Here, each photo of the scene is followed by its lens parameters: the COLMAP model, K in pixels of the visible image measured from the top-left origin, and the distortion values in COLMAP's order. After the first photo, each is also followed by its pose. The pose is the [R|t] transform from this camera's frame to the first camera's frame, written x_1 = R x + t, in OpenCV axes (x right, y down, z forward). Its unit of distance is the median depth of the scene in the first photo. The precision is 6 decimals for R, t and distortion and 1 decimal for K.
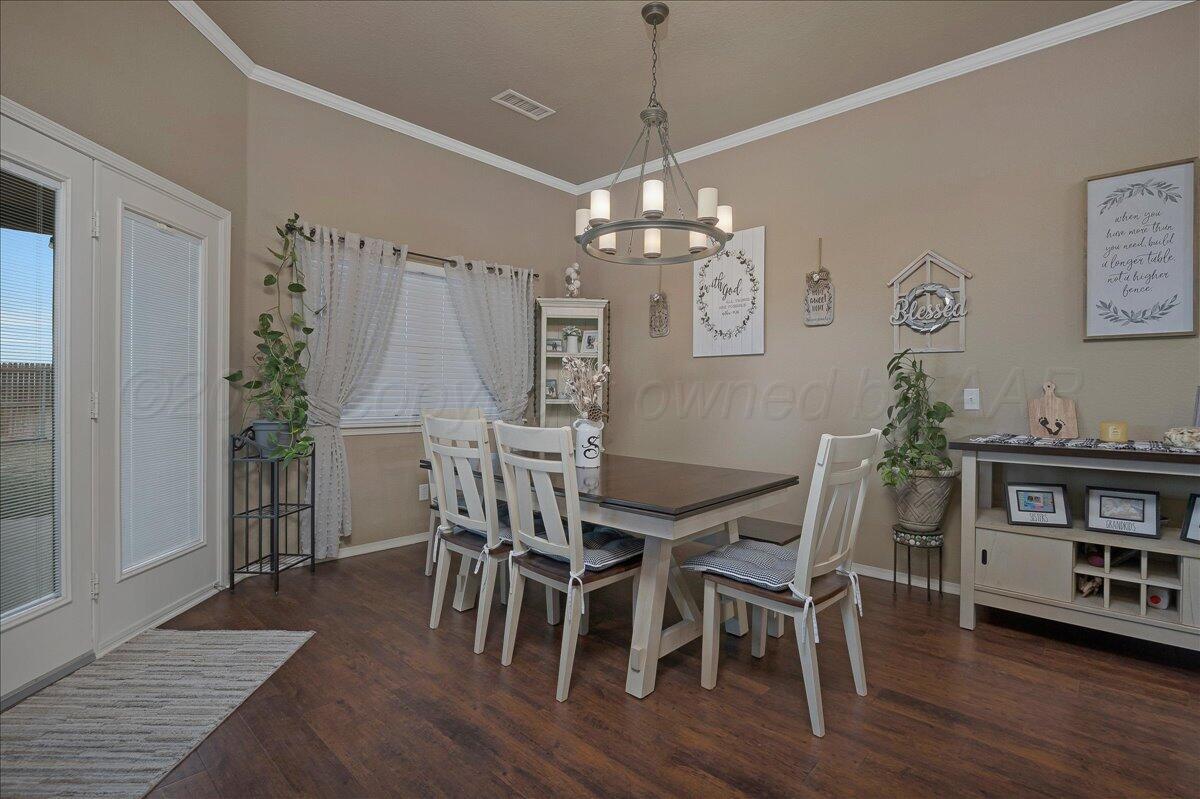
lens RADIAL K [[553.1, 0, 579.4], [0, 553.1, 393.9], [0, 0, 1]] dist [-0.010680, -0.000805]
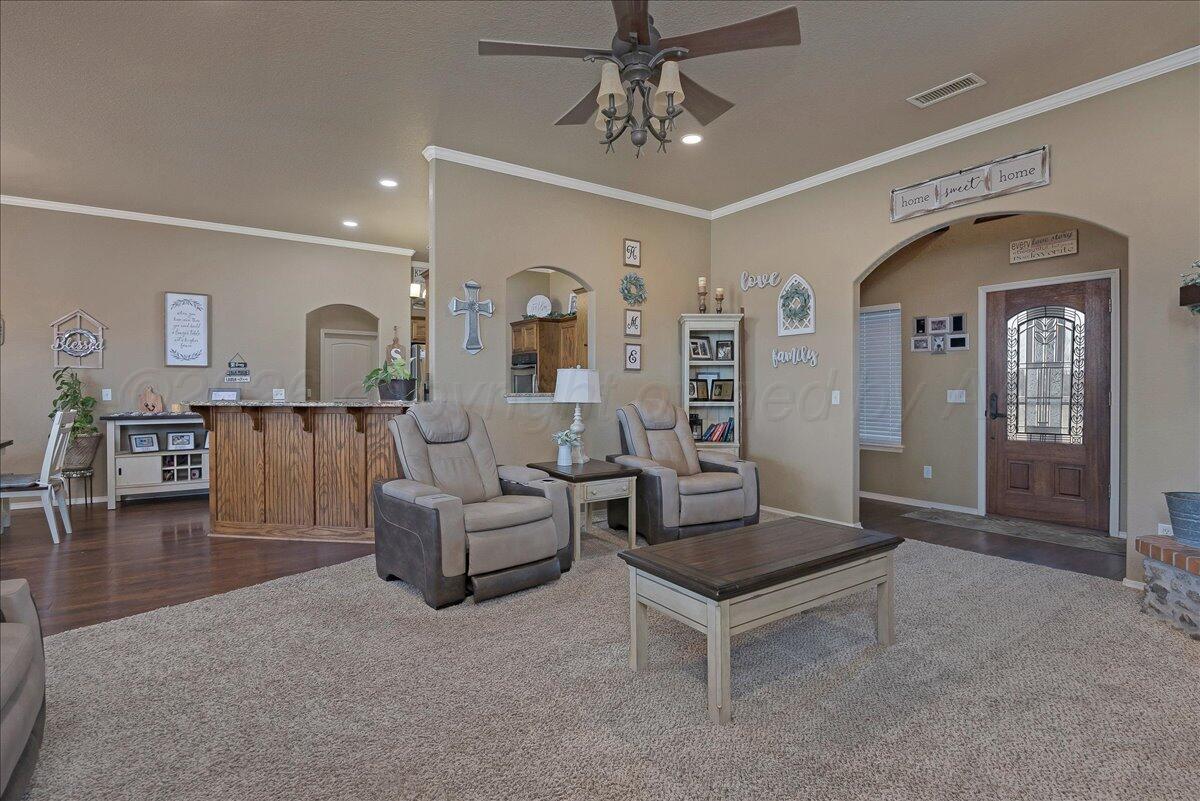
lens RADIAL K [[593.2, 0, 602.0], [0, 593.2, 393.9], [0, 0, 1]] dist [0.024677, 0.000965]
pose [[0.200643, -0.018923, 0.979482, -1.087318], [0.001796, 0.999819, 0.018948, -0.033170], [-0.979663, -0.002042, 0.200640, -1.199164]]
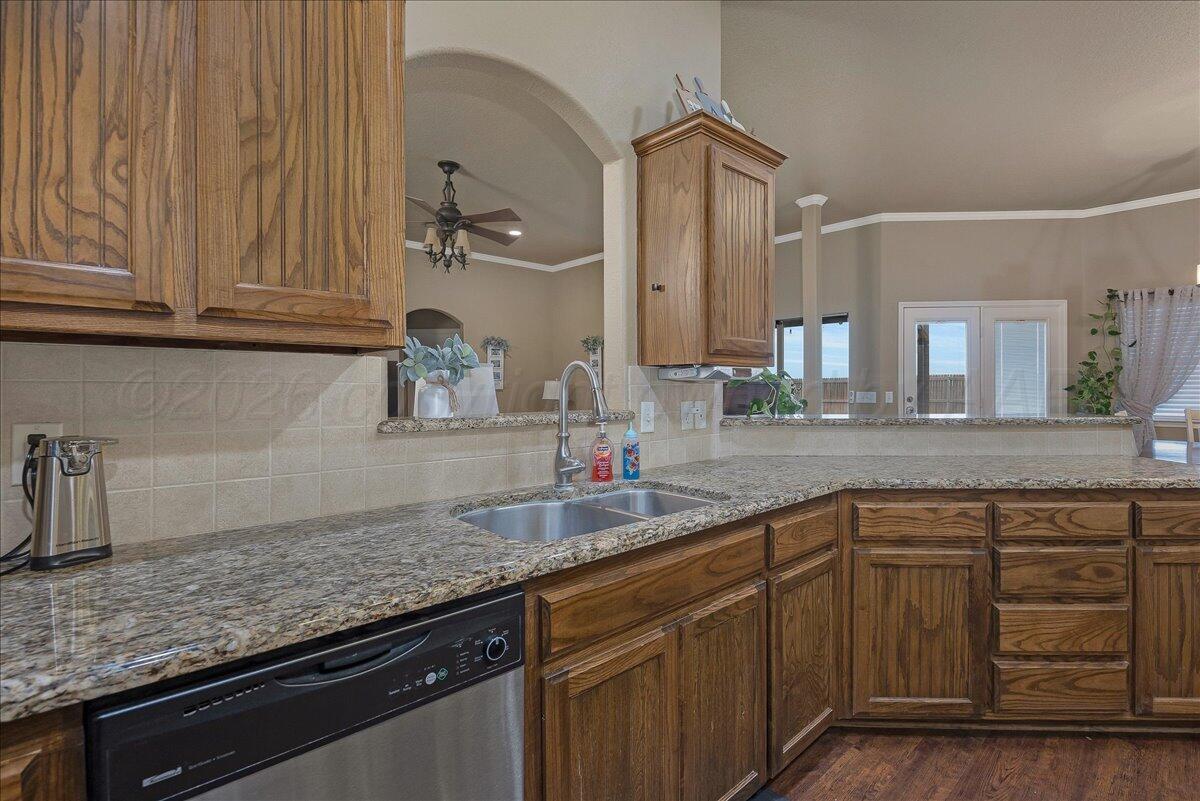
lens RADIAL K [[553.1, 0, 598.2], [0, 553.1, 399.6], [0, 0, 1]] dist [-0.010680, -0.000805]
pose [[-0.053433, 0.009030, -0.998531, 1.495883], [0.005922, 0.999944, 0.008726, -0.021503], [0.998554, -0.005447, -0.053483, -0.550268]]
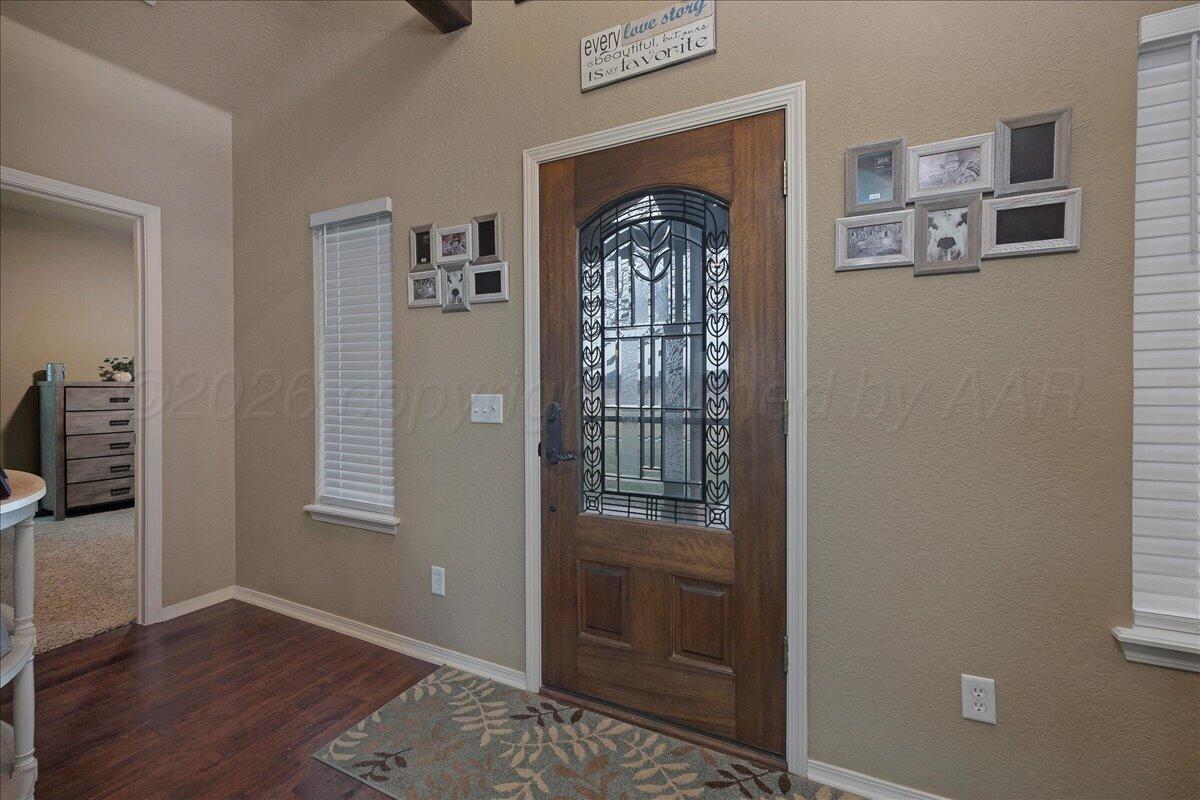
lens RADIAL K [[502.2, 0, 590.5], [0, 502.2, 380.9], [0, 0, 1]] dist [0.001470, 0.000117]
pose [[-0.343921, -0.008249, 0.938962, -0.065832], [-0.003244, 0.999966, 0.007597, -0.031661], [-0.938993, -0.000433, -0.343936, -1.651832]]
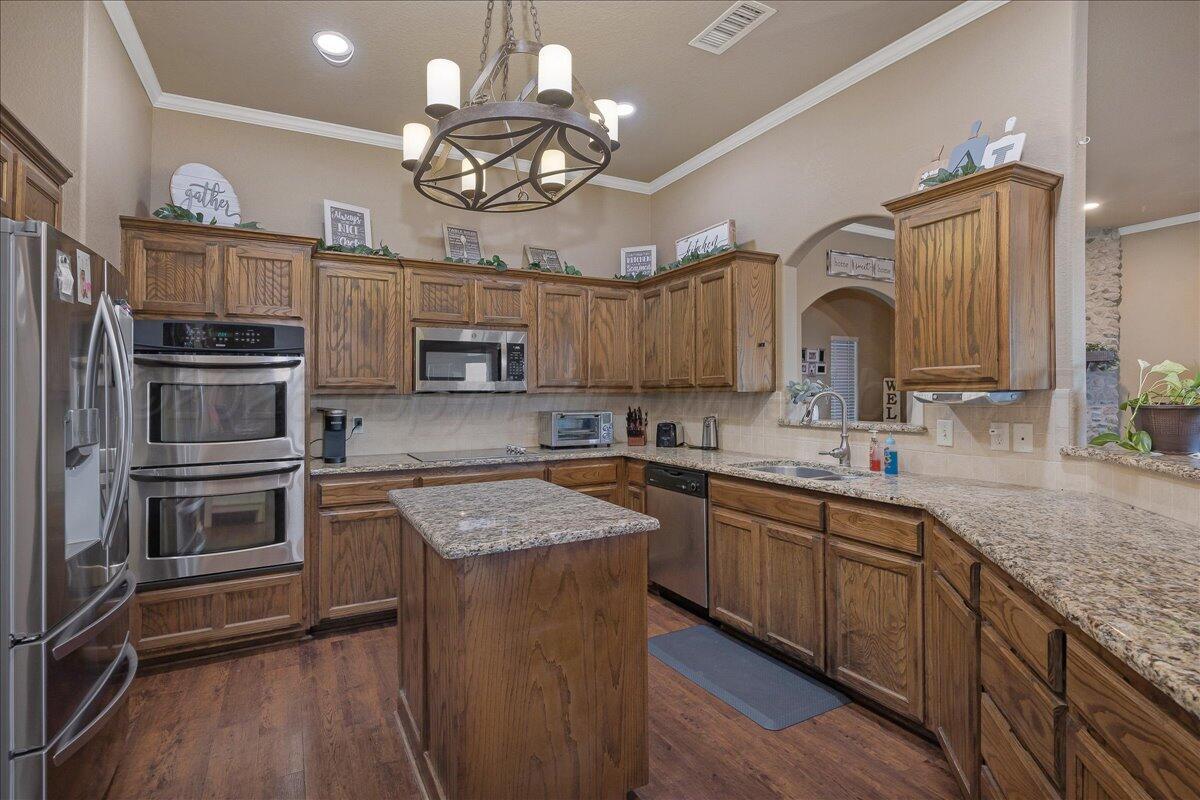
lens RADIAL K [[593.2, 0, 596.9], [0, 593.2, 379.4], [0, 0, 1]] dist [0.024677, 0.000965]
pose [[-0.955109, 0.005868, 0.296197, 0.939410], [0.000357, 0.999826, -0.018659, -0.063013], [-0.296255, -0.017715, -0.954945, 0.683253]]
